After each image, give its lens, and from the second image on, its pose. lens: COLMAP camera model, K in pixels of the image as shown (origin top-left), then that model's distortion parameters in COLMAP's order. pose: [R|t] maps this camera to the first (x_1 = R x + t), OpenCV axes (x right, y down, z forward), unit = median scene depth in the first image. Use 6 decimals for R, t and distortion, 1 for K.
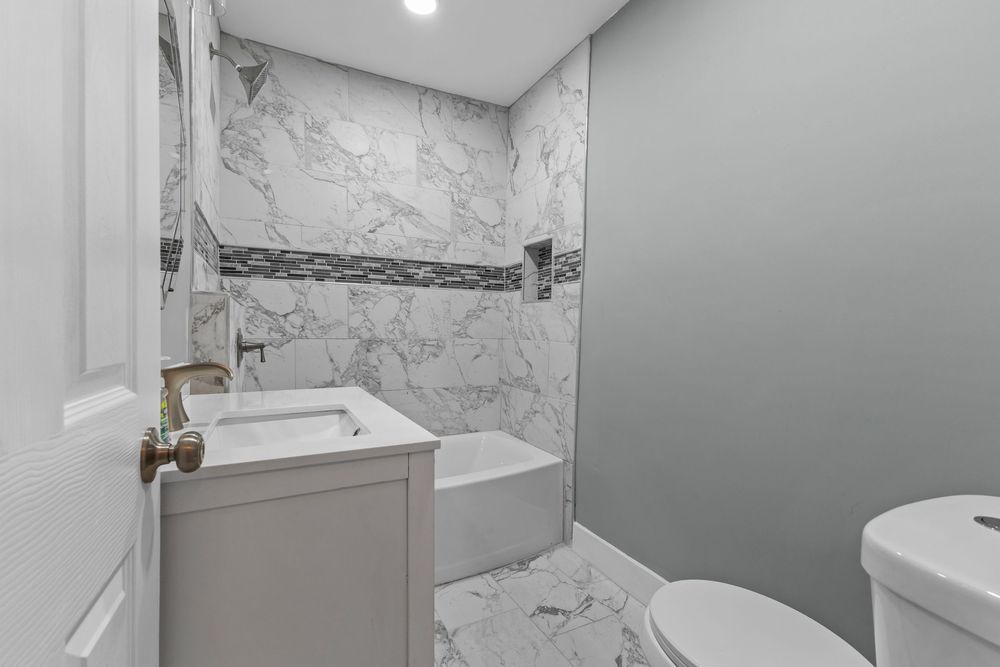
lens RADIAL K [[431.6, 0, 498.5], [0, 431.6, 331.3], [0, 0, 1]] dist [0.007954, -0.000371]
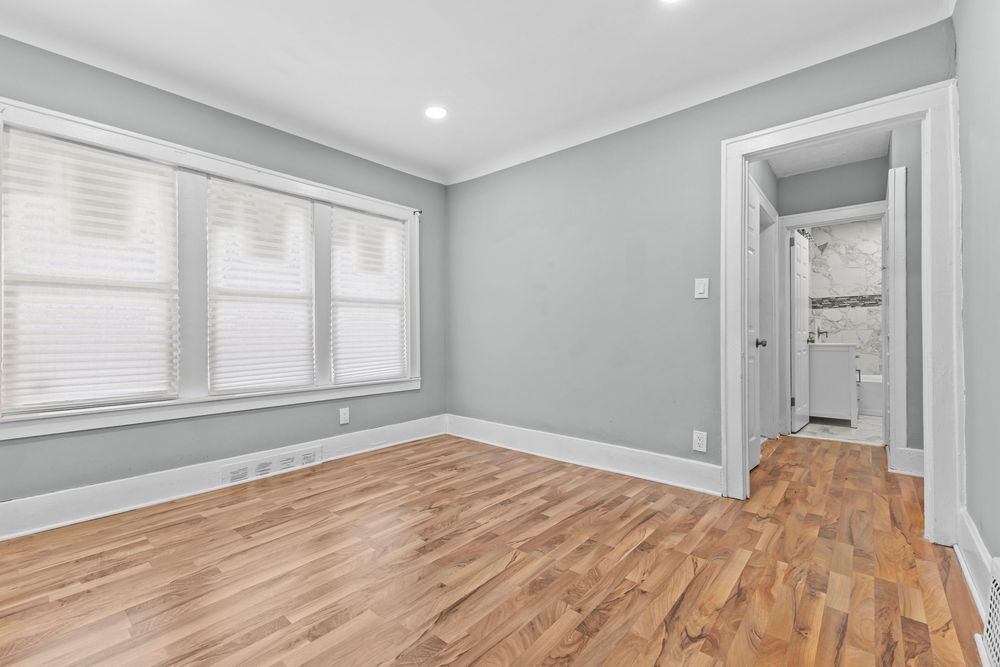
lens RADIAL K [[429.8, 0, 499.3], [0, 429.8, 330.0], [0, 0, 1]] dist [0.007273, 0.000011]
pose [[0.380510, -0.004602, -0.924765, 1.169194], [0.007275, 0.999972, -0.001983, 0.005484], [0.924748, -0.005973, 0.380533, -1.931506]]
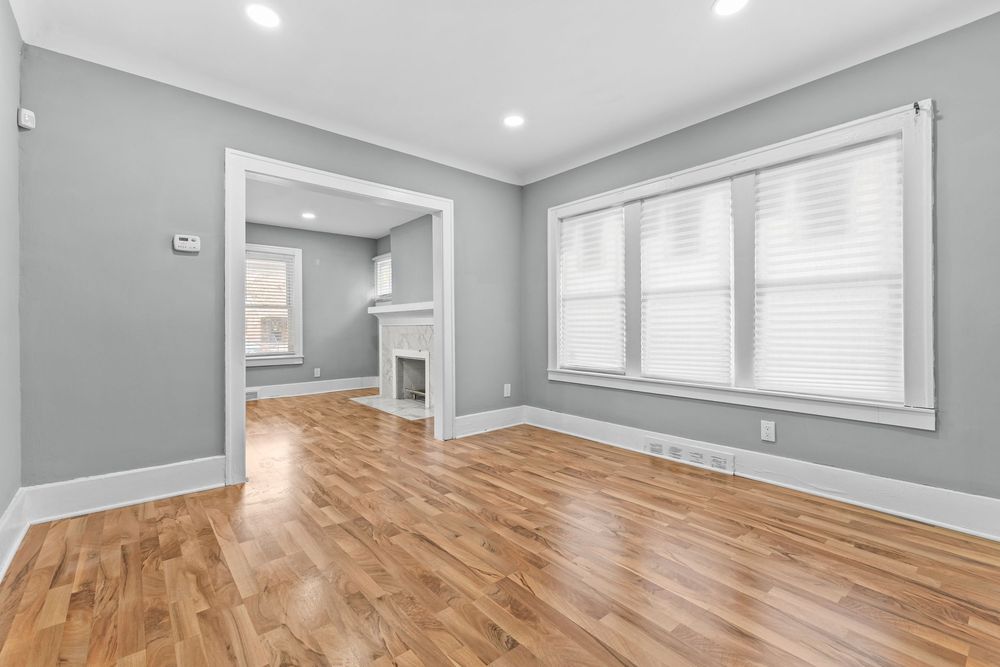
lens RADIAL K [[431.6, 0, 498.5], [0, 431.6, 331.3], [0, 0, 1]] dist [0.007954, -0.000371]
pose [[-0.973079, 0.006413, -0.230385, 0.740229], [0.005236, 0.999970, 0.005721, 0.009115], [0.230414, 0.004361, -0.973083, -1.160227]]
